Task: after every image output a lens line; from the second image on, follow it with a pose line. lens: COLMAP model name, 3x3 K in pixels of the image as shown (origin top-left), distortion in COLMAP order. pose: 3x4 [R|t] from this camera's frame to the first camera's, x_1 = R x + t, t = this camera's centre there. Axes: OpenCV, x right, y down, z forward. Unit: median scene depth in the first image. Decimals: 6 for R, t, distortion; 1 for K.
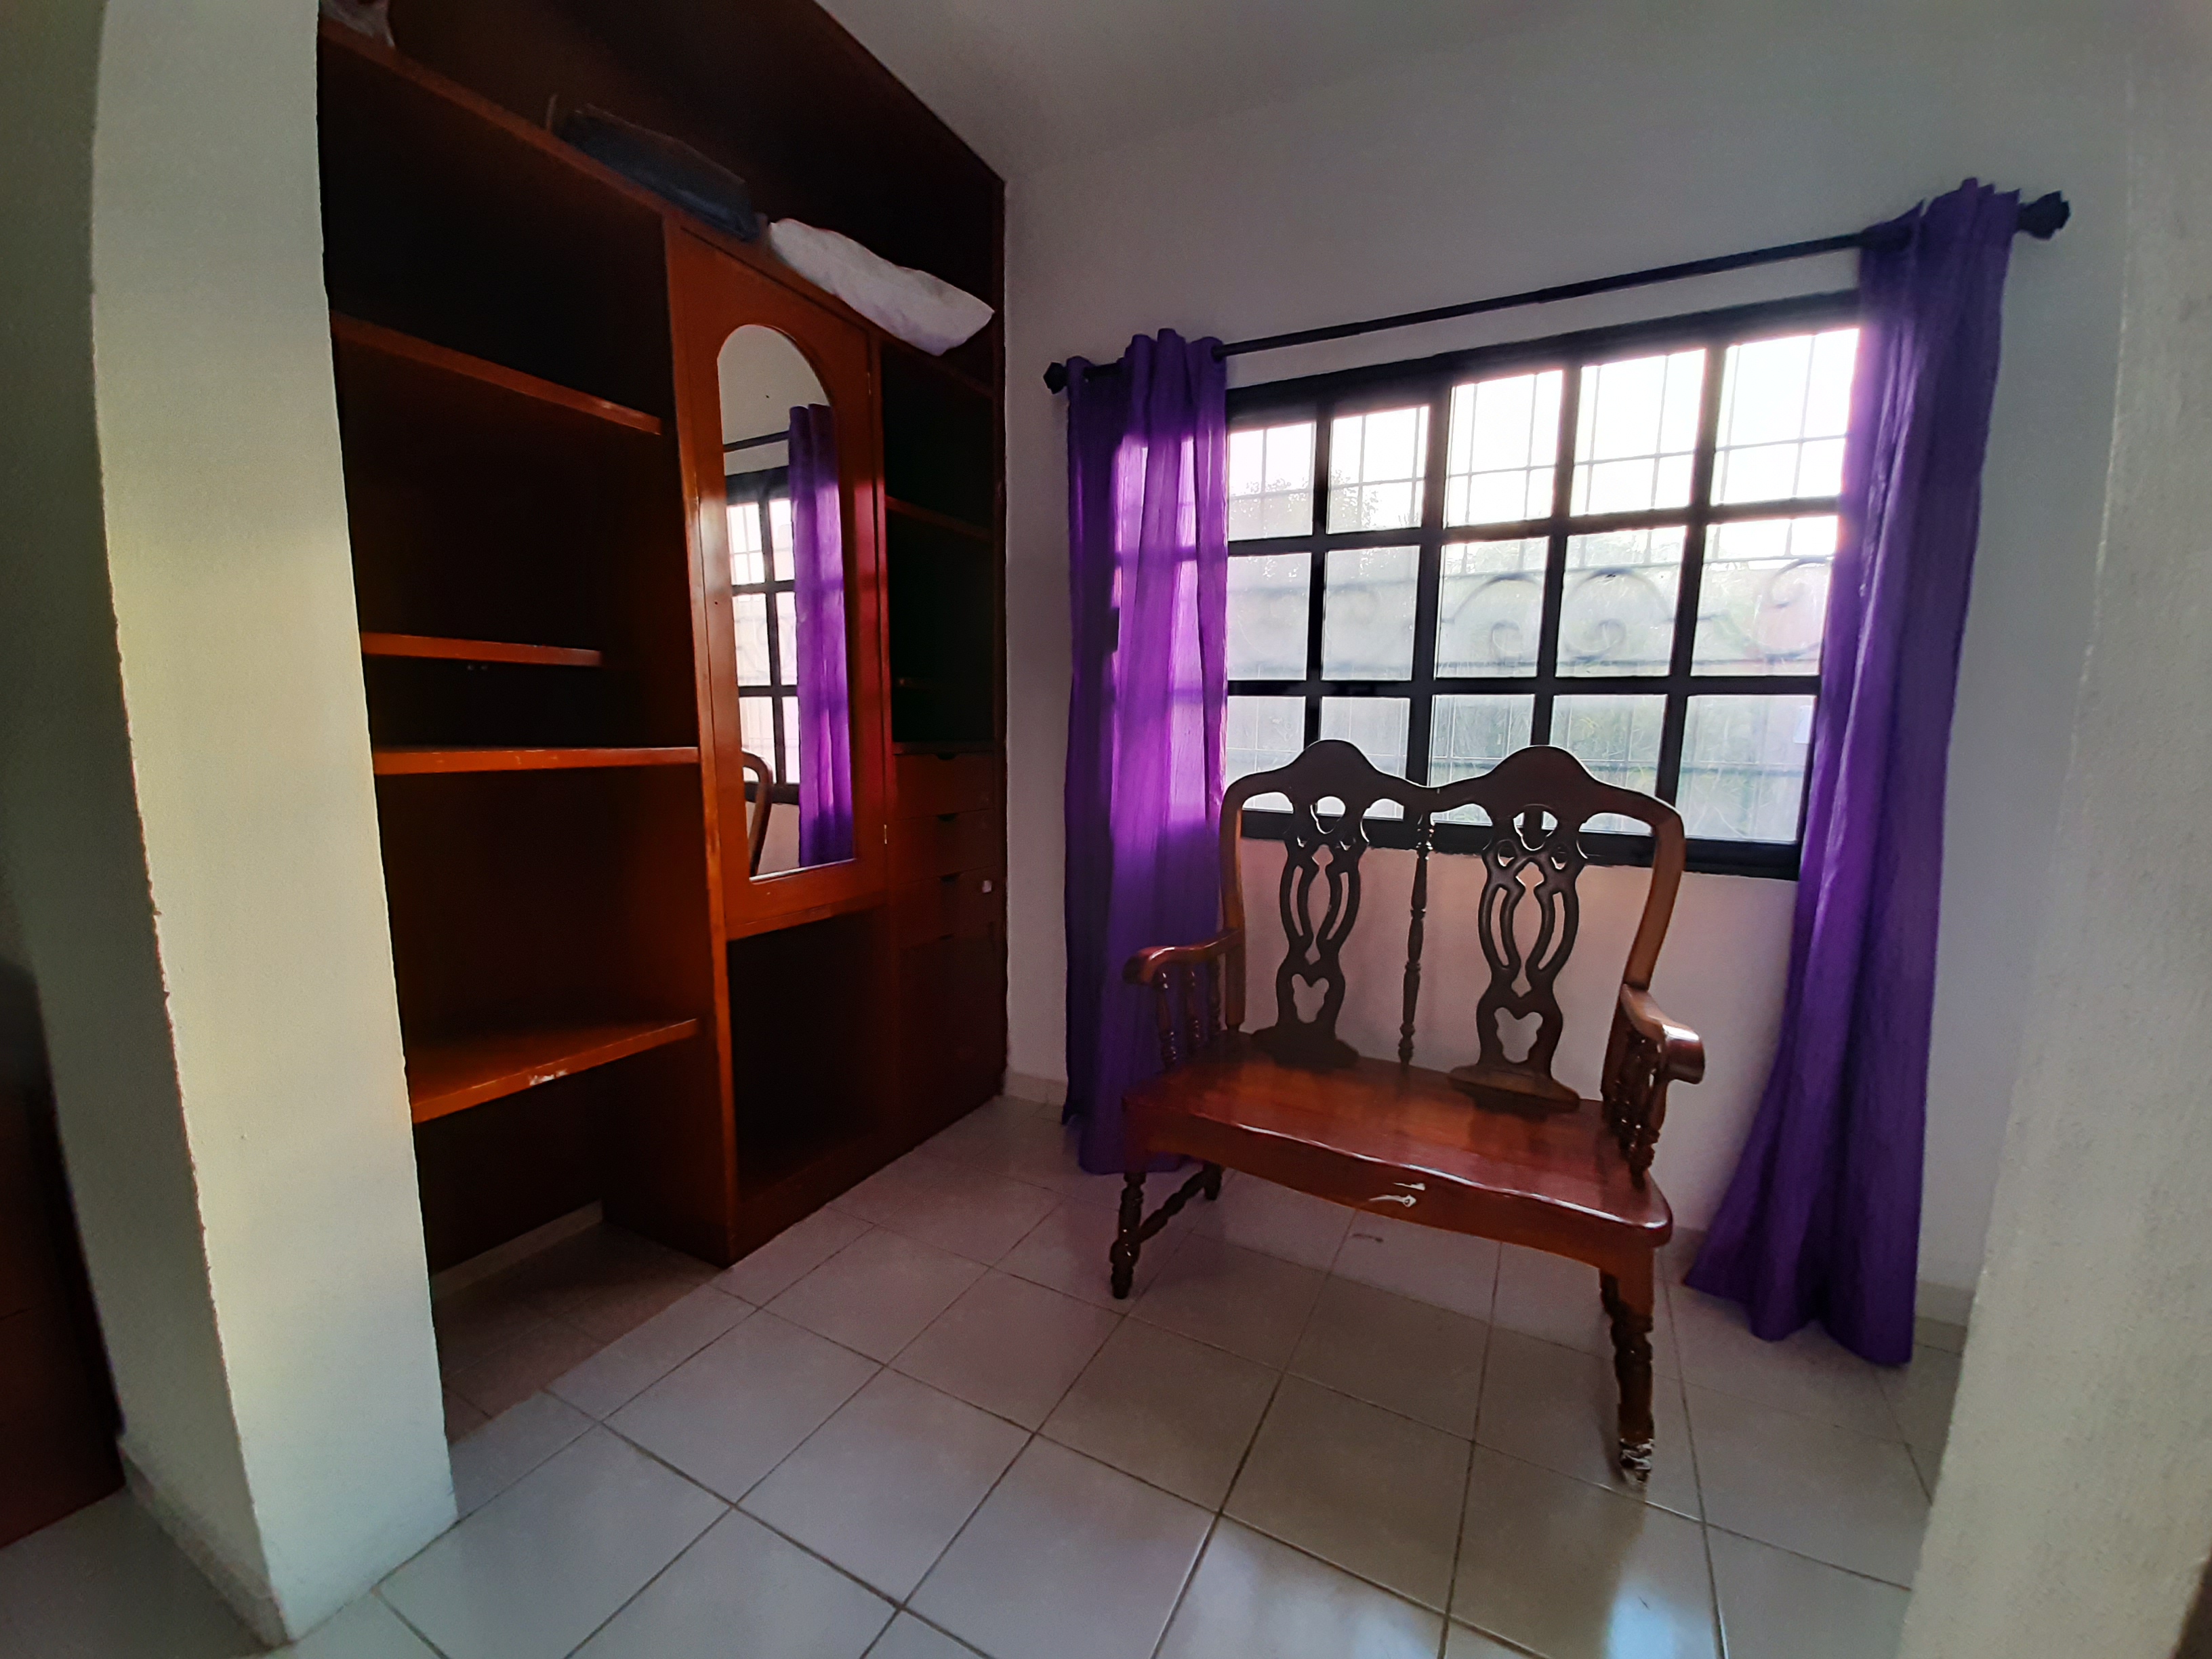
lens RADIAL K [[882.0, 0, 1108.9], [0, 882.0, 851.0], [0, 0, 1]] dist [0.000509, -0.007006]
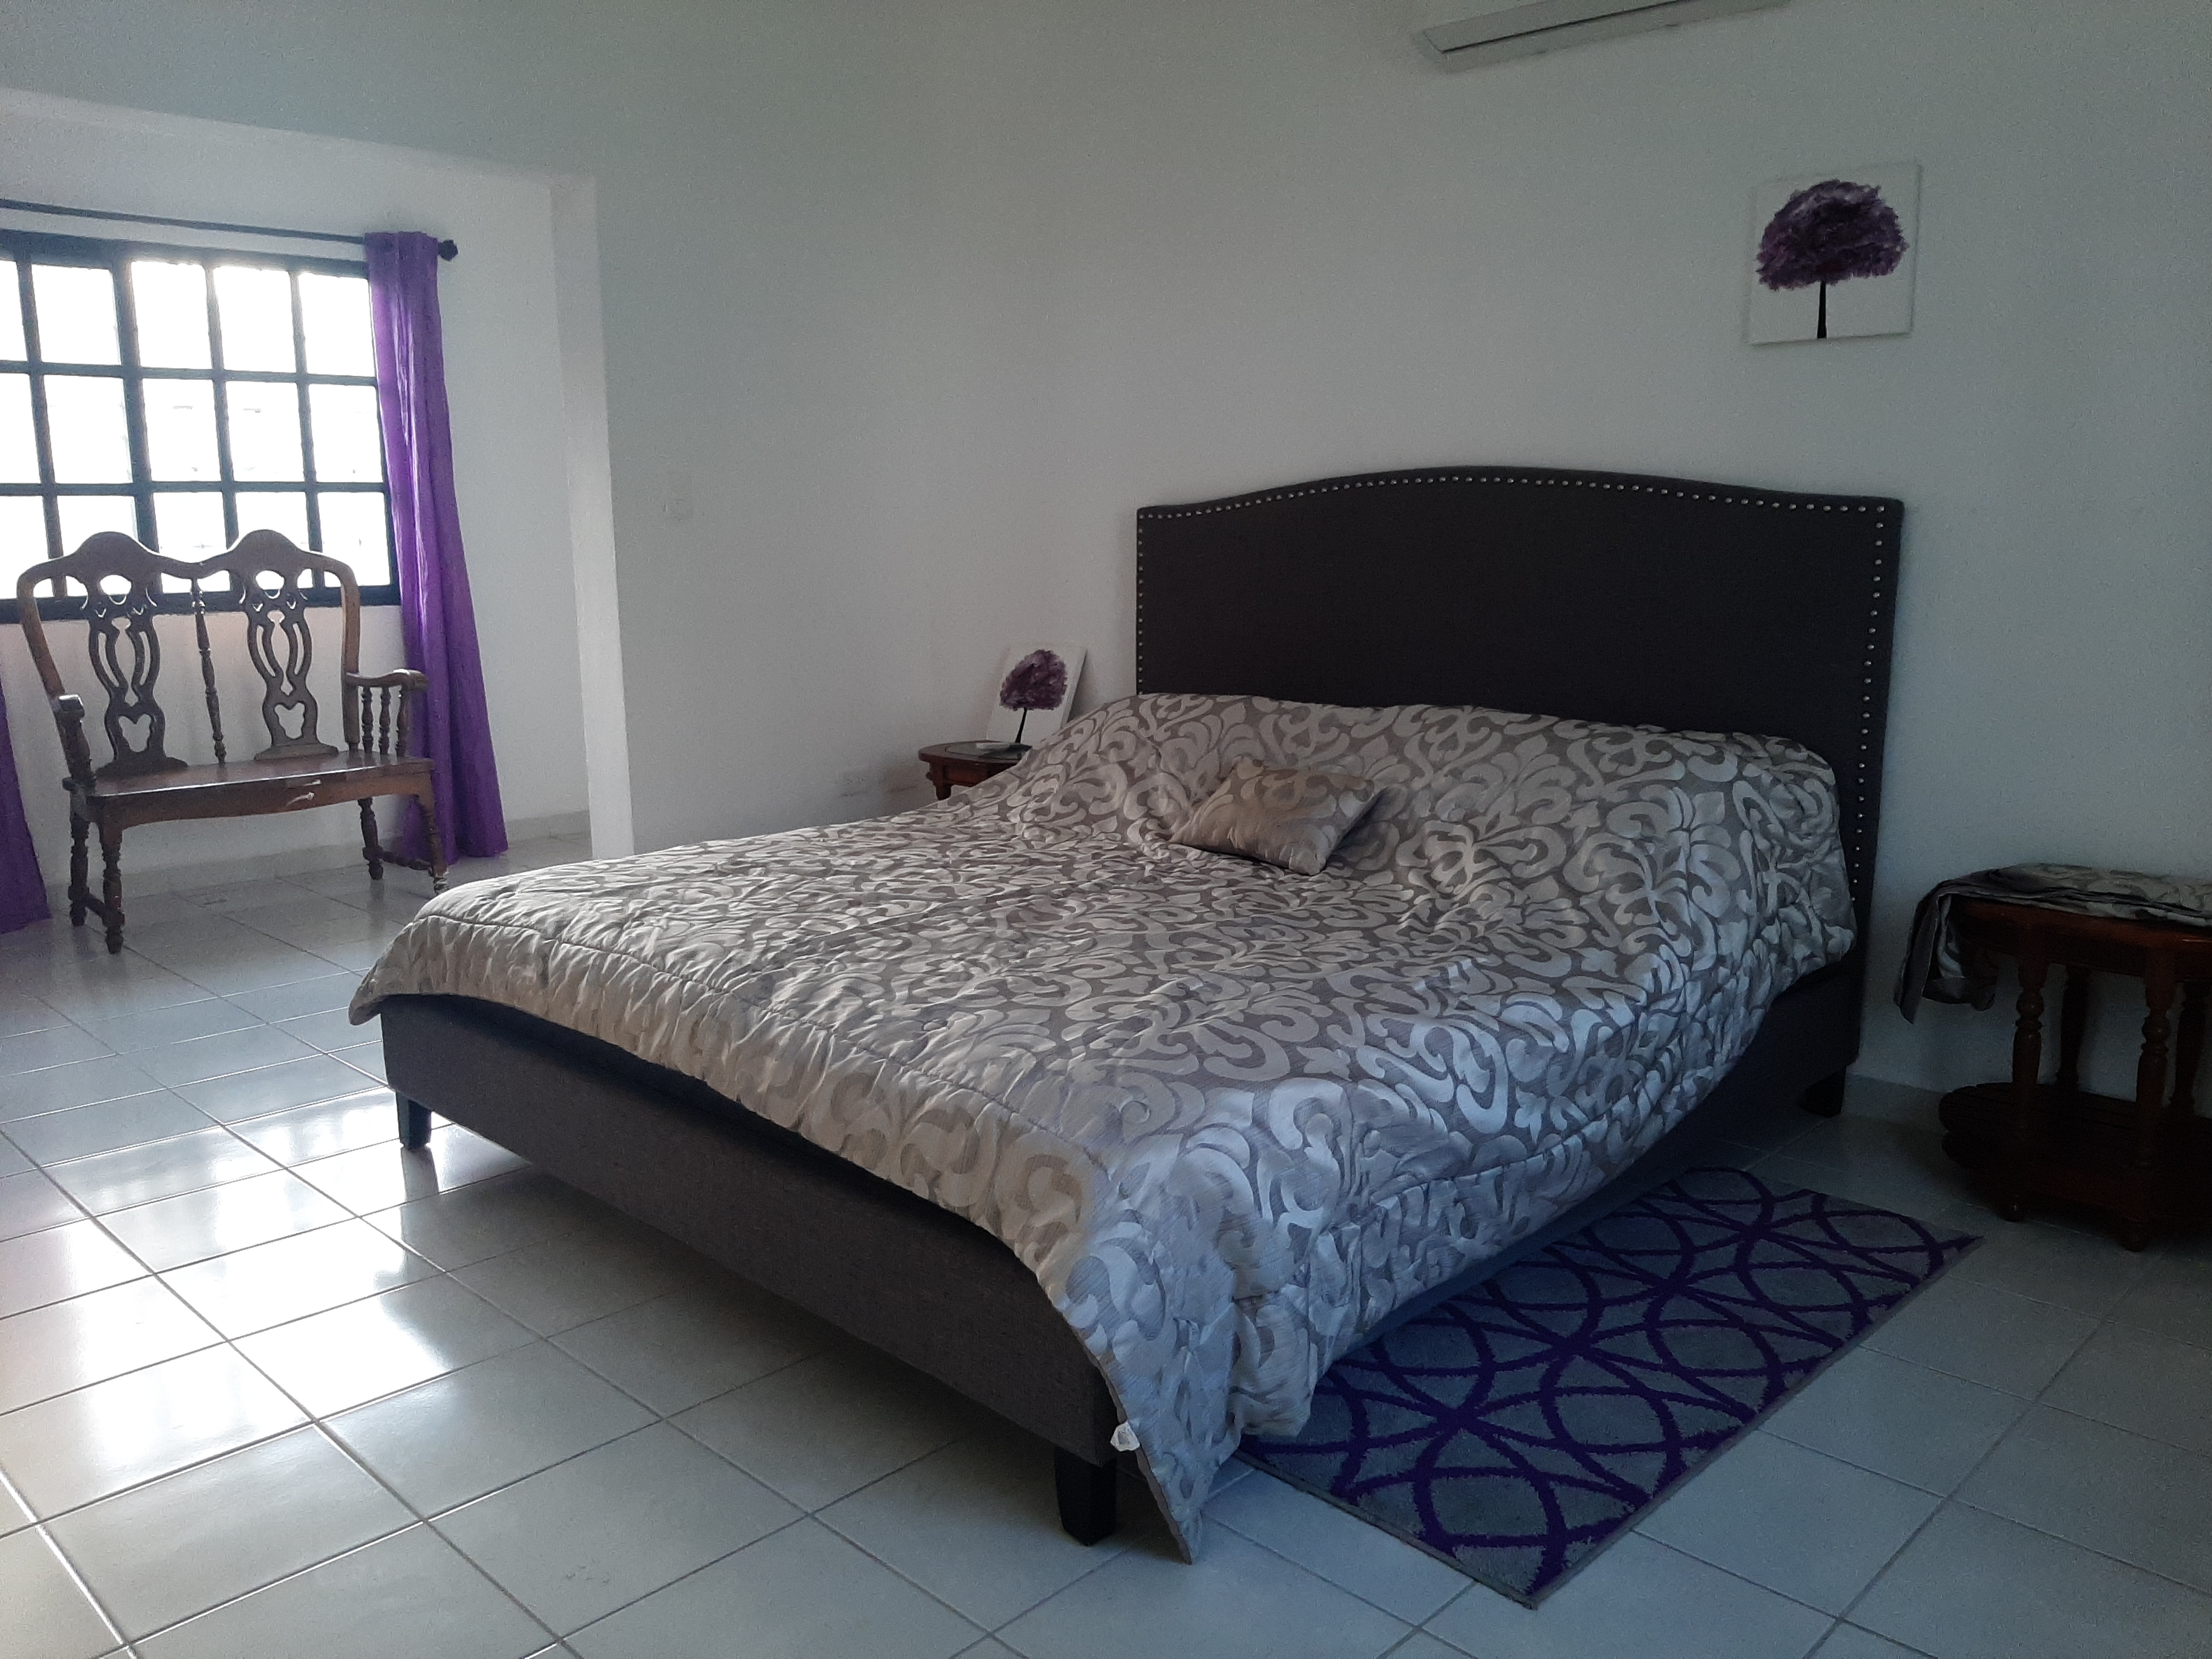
lens RADIAL K [[1738.3, 0, 1106.0], [0, 1738.3, 829.5], [0, 0, 1]] dist [-0.002915, -0.001916]
pose [[0.296887, -0.189435, 0.935934, -1.944046], [0.153349, 0.976863, 0.149075, 0.160765], [-0.942519, 0.099266, 0.319067, -1.250530]]
